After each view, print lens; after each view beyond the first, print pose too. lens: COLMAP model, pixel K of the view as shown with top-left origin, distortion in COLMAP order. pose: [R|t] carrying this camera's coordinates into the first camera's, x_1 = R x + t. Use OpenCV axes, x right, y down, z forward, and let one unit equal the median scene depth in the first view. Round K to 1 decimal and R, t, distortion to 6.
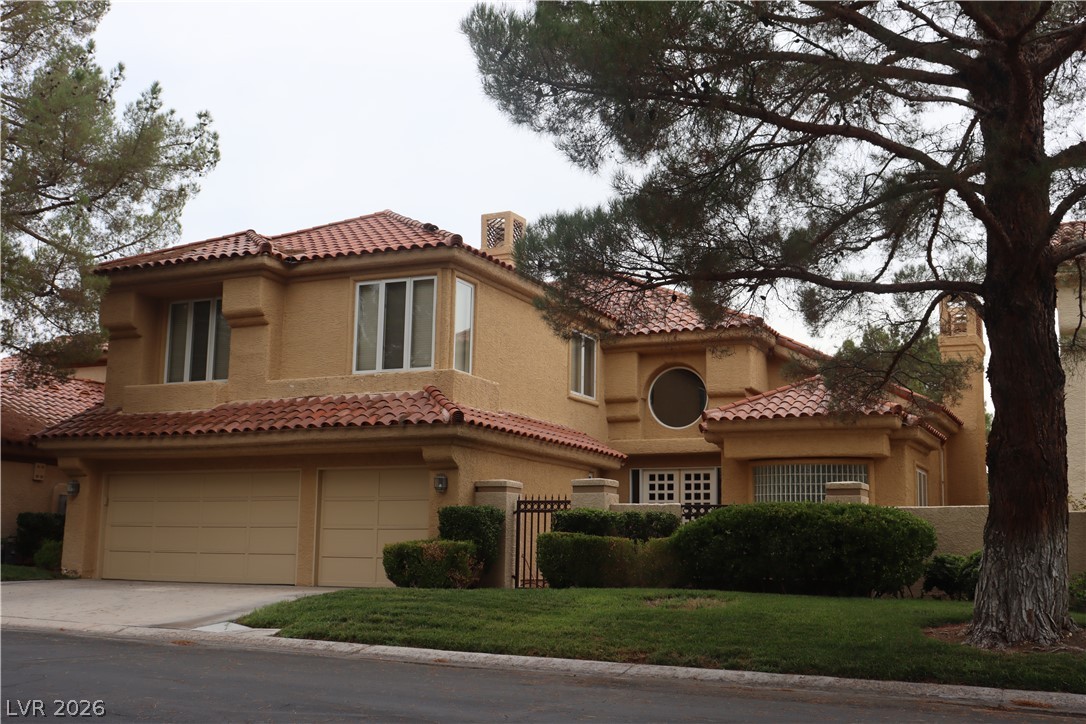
lens RADIAL K [[1221.2, 0, 534.6], [0, 1221.2, 366.2], [0, 0, 1]] dist [-0.026170, 0.000000]
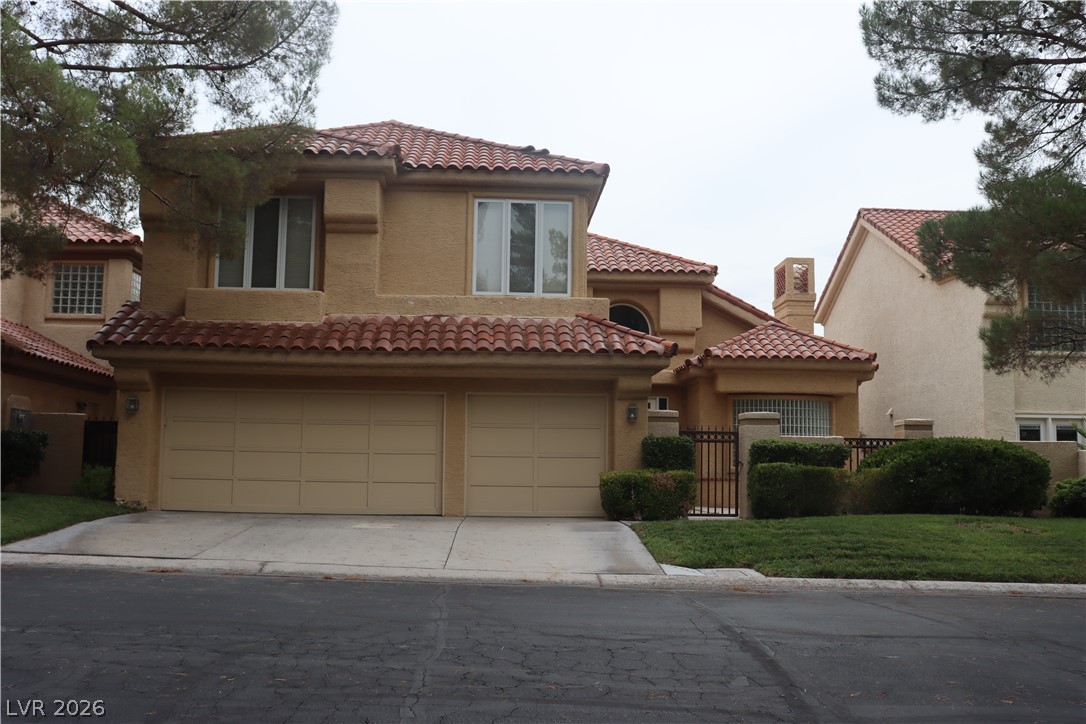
lens RADIAL K [[1114.1, 0, 537.4], [0, 1114.1, 358.9], [0, 0, 1]] dist [-0.073246, 0.000000]
pose [[0.882567, 0.044559, 0.468071, -0.494376], [-0.073299, 0.996367, 0.043356, 0.014832], [-0.464439, -0.072574, 0.882627, 0.195979]]
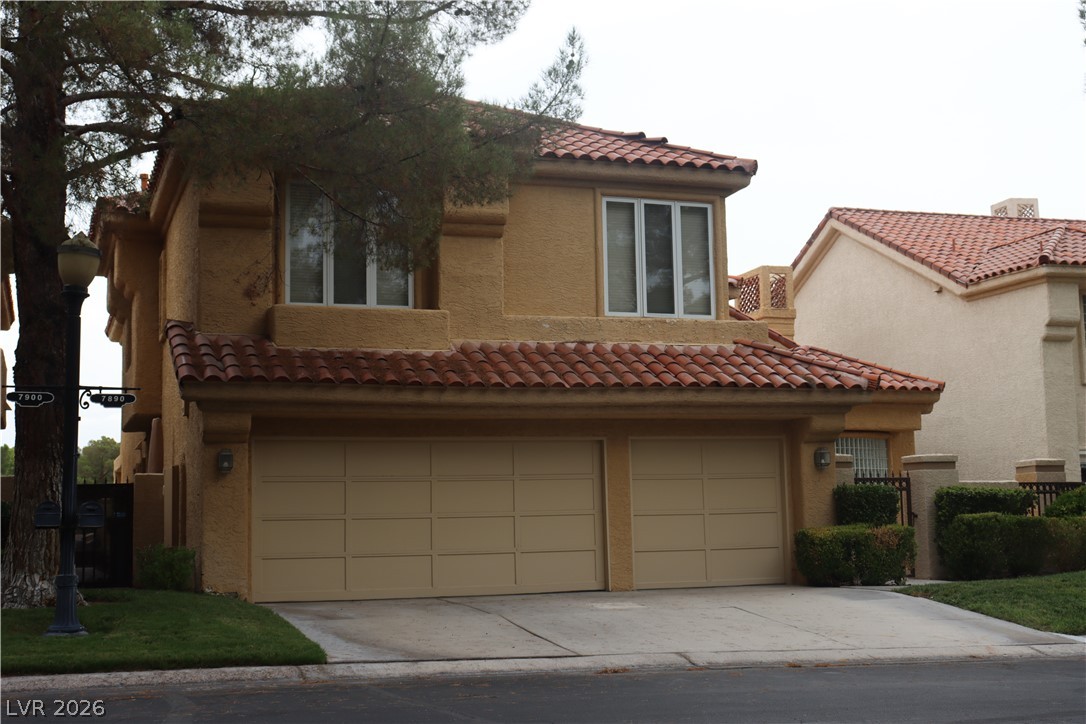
lens RADIAL K [[1464.7, 0, 542.9], [0, 1464.7, 359.9], [0, 0, 1]] dist [0.046436, 0.000000]
pose [[0.712001, 0.050067, 0.700392, -0.801355], [-0.077785, 0.996940, 0.007809, 0.029584], [-0.697857, -0.060040, 0.713716, 0.350247]]
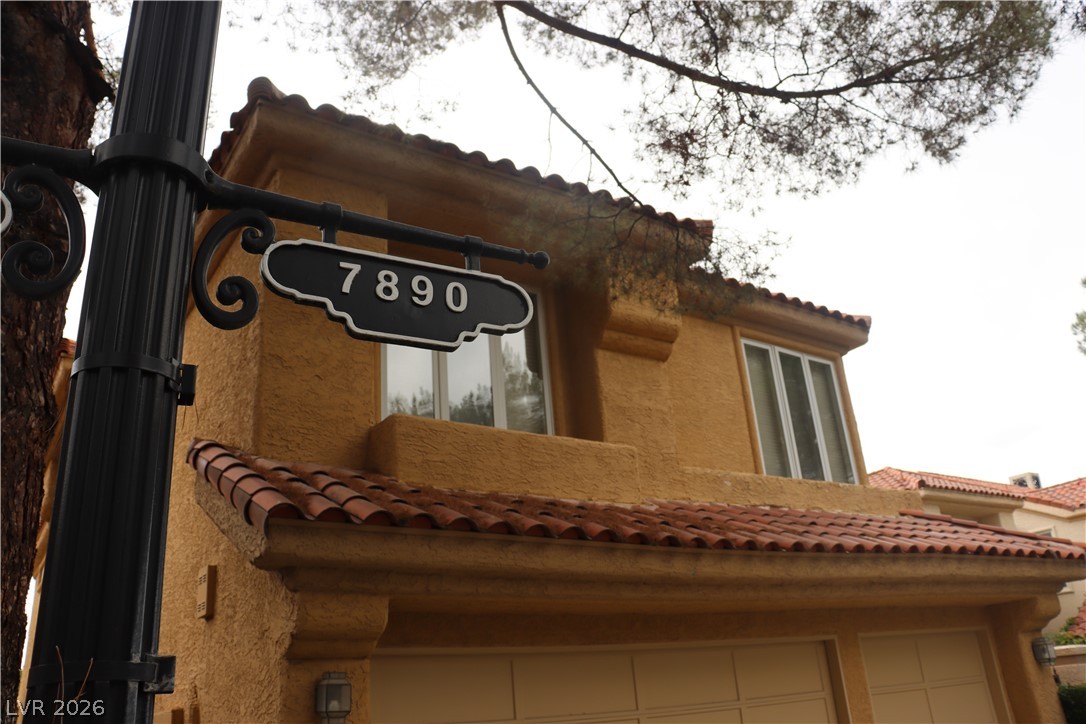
lens RADIAL K [[893.5, 0, 546.4], [0, 893.5, 359.1], [0, 0, 1]] dist [-0.176160, 0.161271]
pose [[0.501573, 0.283130, 0.817473, -0.555597], [-0.048657, 0.952666, -0.300100, 0.082567], [-0.863746, 0.110746, 0.491608, 0.845184]]
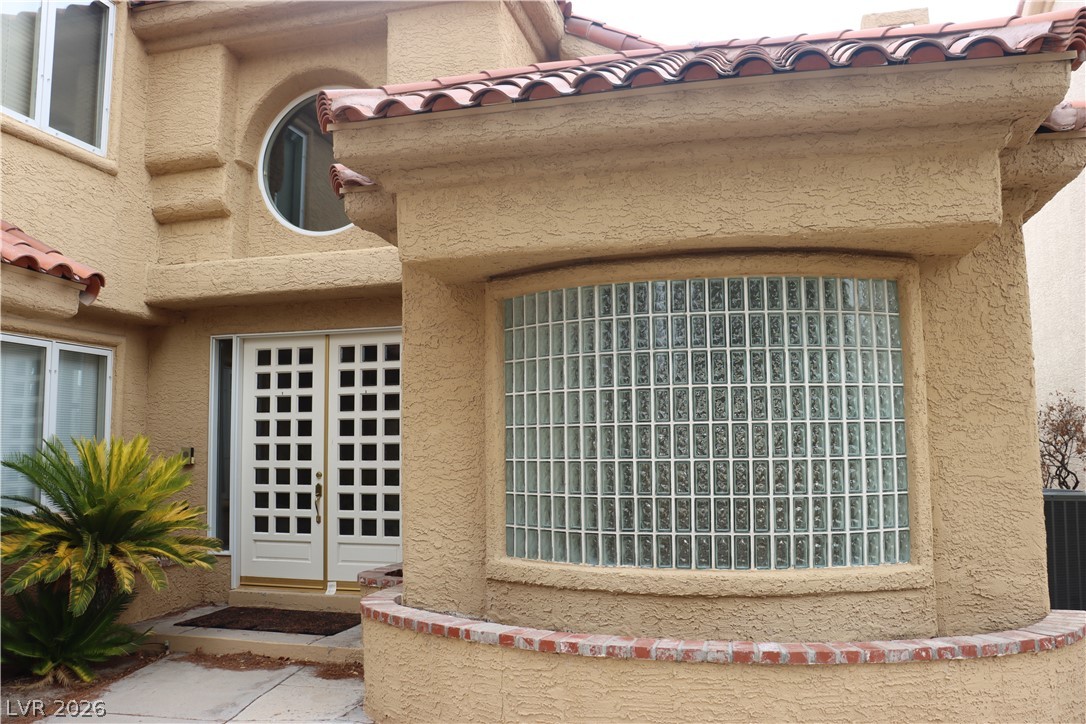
lens RADIAL K [[893.5, 0, 541.1], [0, 893.5, 362.0], [0, 0, 1]] dist [-0.176160, 0.161271]
pose [[0.980655, -0.007447, 0.195601, 0.156972], [-0.004024, 0.998298, 0.058186, 0.091393], [-0.195701, -0.057847, 0.978956, 0.843362]]
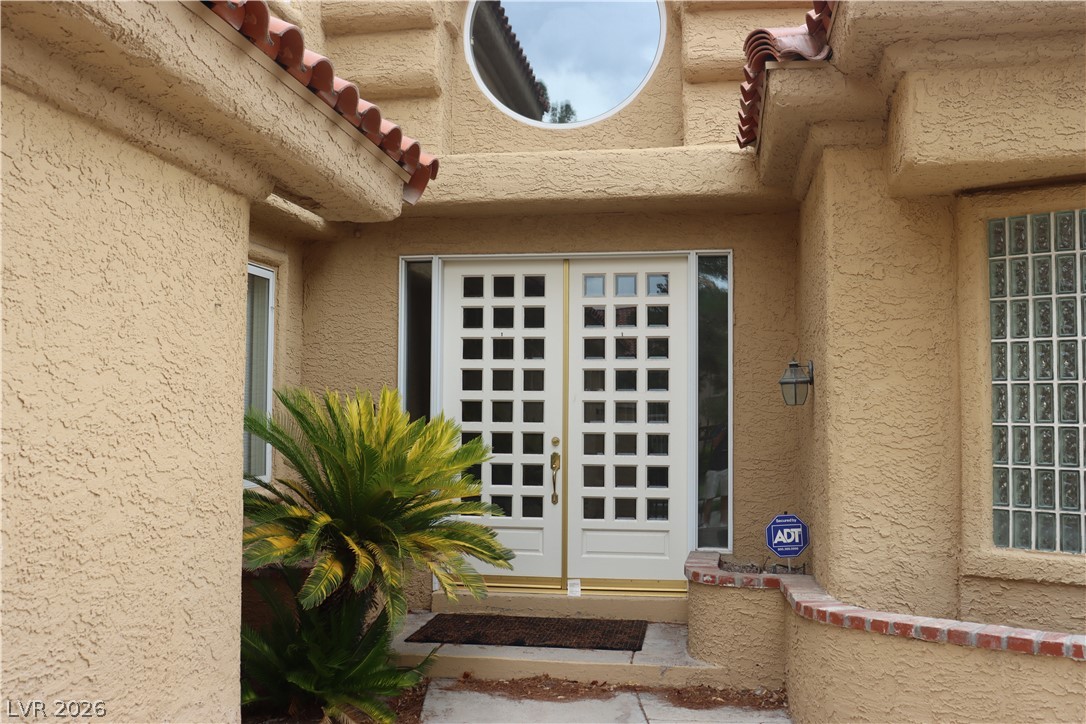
lens RADIAL K [[1070.4, 0, 545.0], [0, 1070.4, 359.6], [0, 0, 1]] dist [-0.056546, 0.000000]
pose [[0.960672, 0.002048, 0.277677, 0.046793], [-0.032879, 0.993777, 0.106421, 0.097150], [-0.275731, -0.111365, 0.954762, 0.890215]]
